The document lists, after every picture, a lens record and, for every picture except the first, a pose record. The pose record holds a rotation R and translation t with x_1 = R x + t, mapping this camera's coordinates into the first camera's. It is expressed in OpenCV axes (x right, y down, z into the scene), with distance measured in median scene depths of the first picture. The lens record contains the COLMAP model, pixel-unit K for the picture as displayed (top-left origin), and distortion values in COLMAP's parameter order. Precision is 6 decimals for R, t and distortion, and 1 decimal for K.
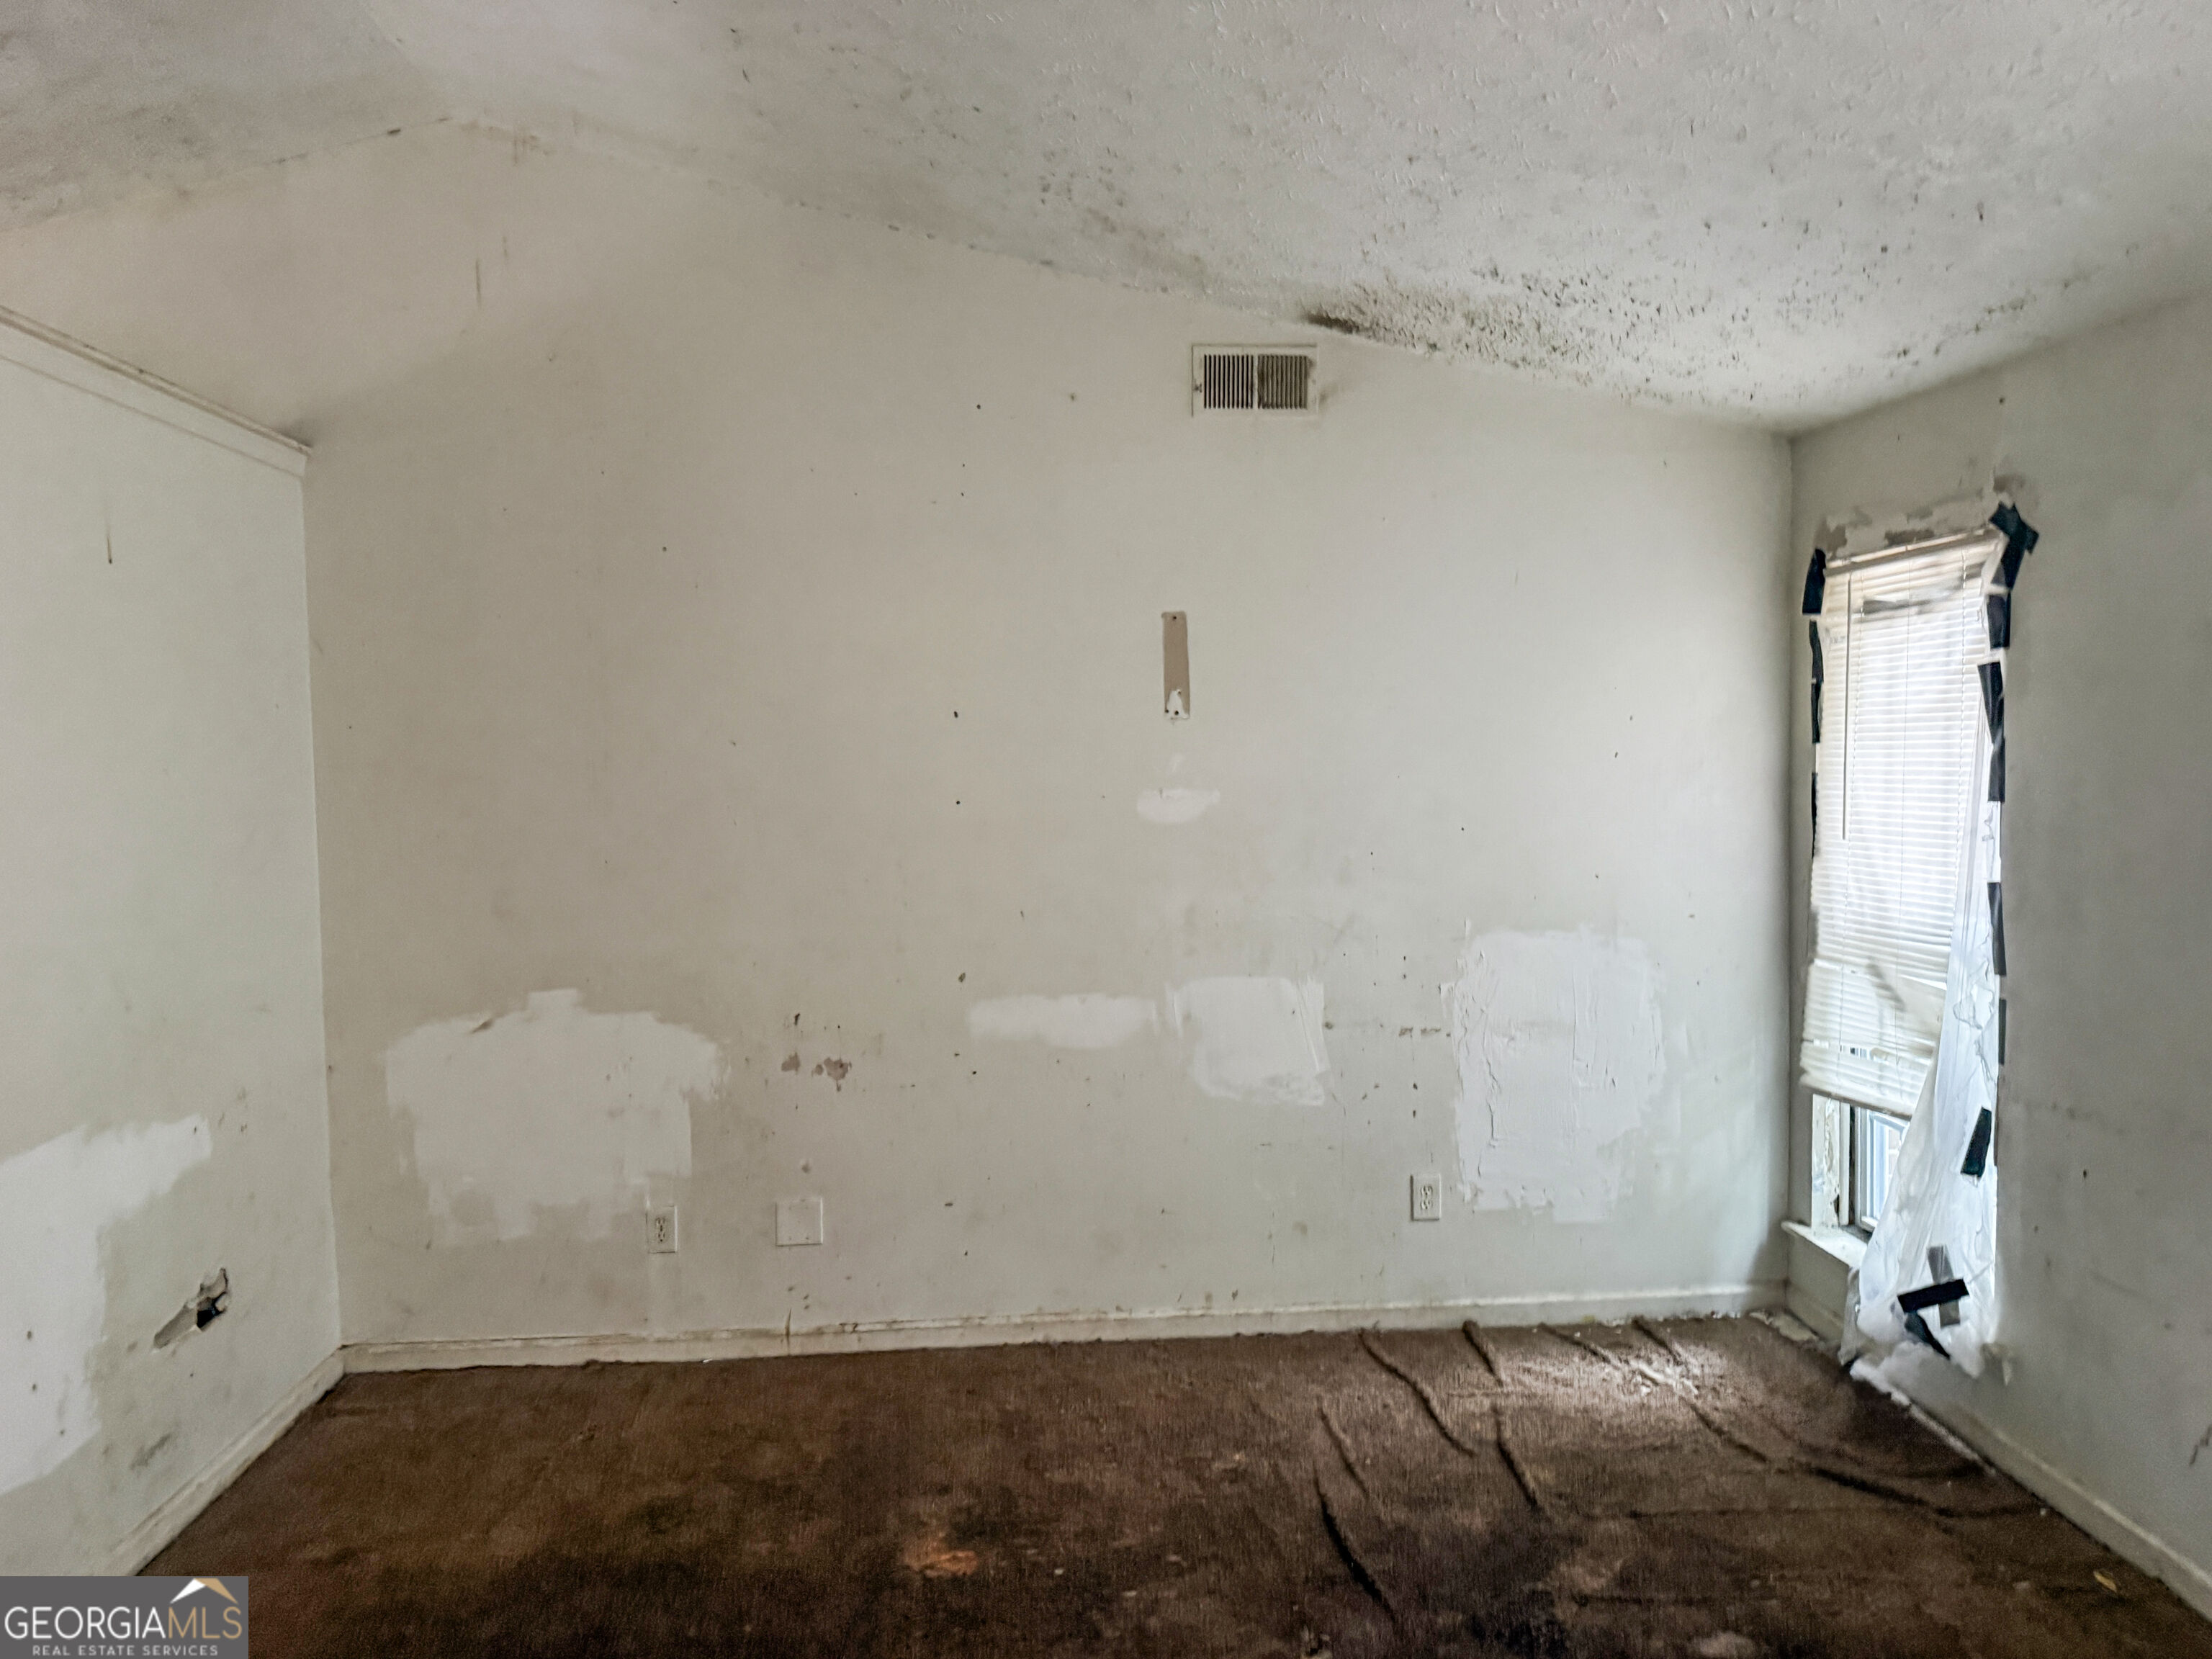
lens RADIAL K [[1547.3, 0, 1103.7], [0, 1547.3, 824.2], [0, 0, 1]] dist [0.004441, -0.014238]
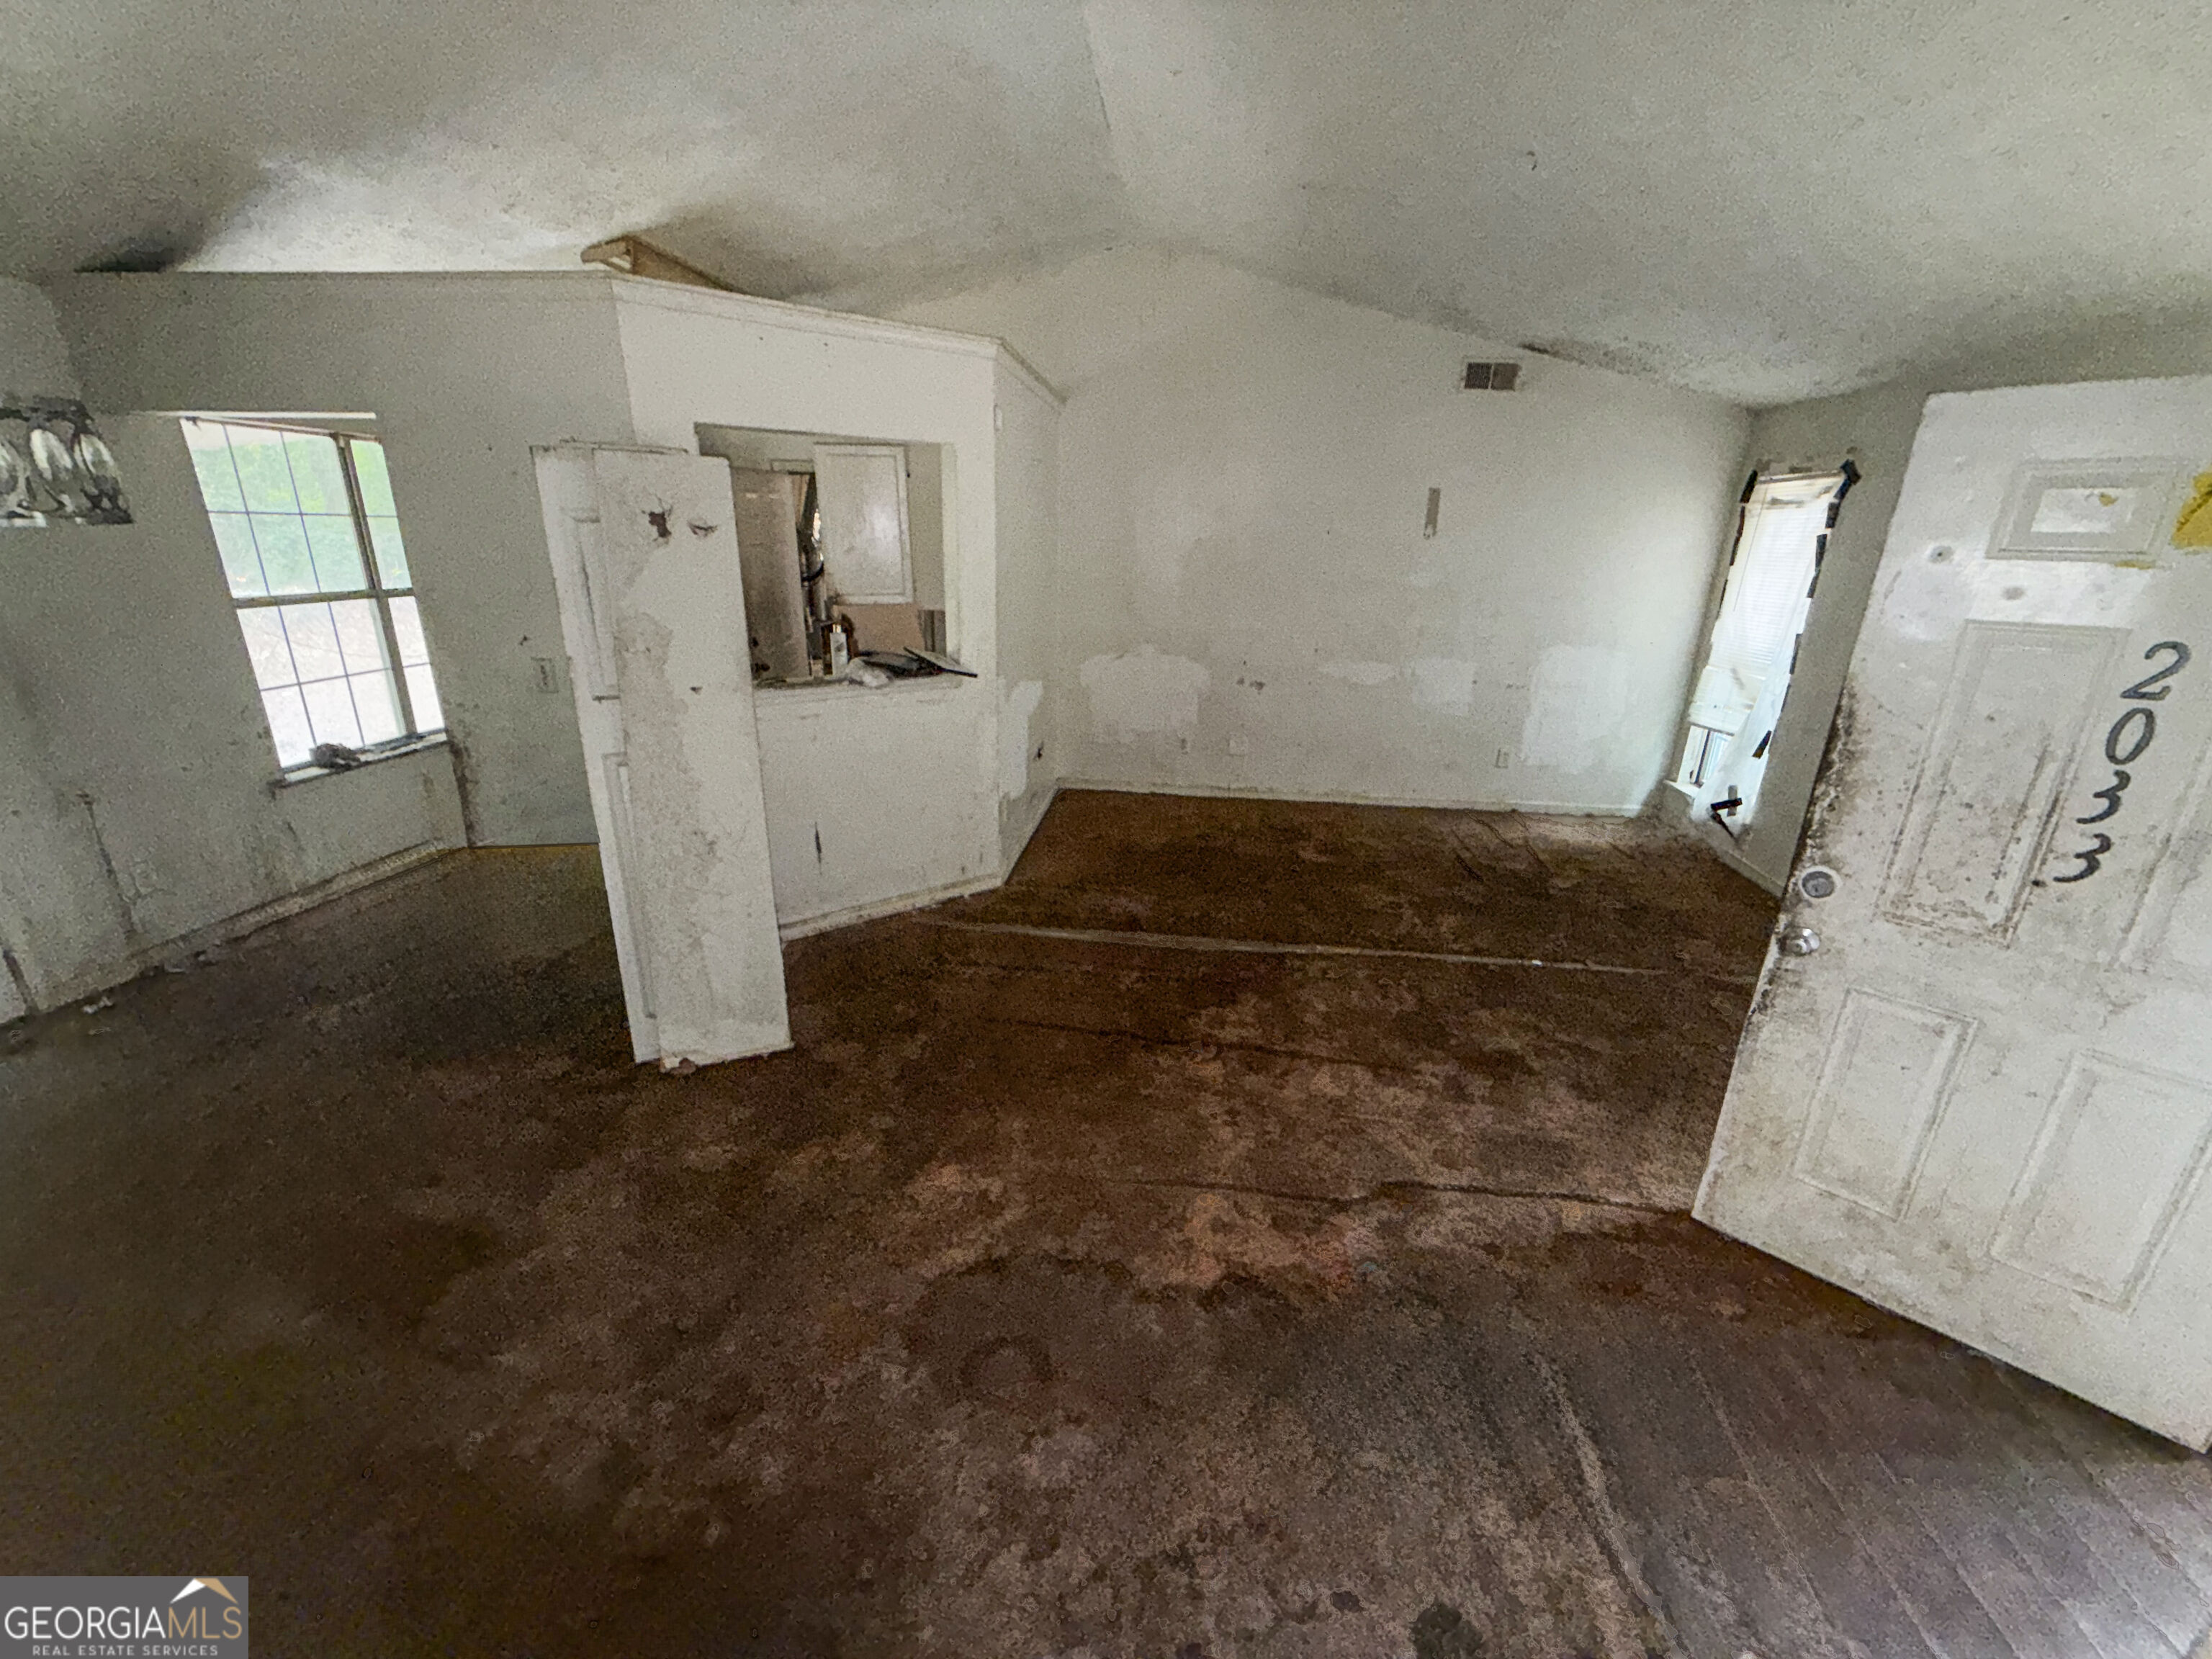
lens RADIAL K [[884.0, 0, 1101.5], [0, 884.0, 838.3], [0, 0, 1]] dist [-0.002997, -0.000678]
pose [[0.985049, 0.096569, -0.142660, -0.211002], [-0.053486, 0.958626, 0.279600, 0.015996], [0.163759, -0.267789, 0.949459, -0.453666]]
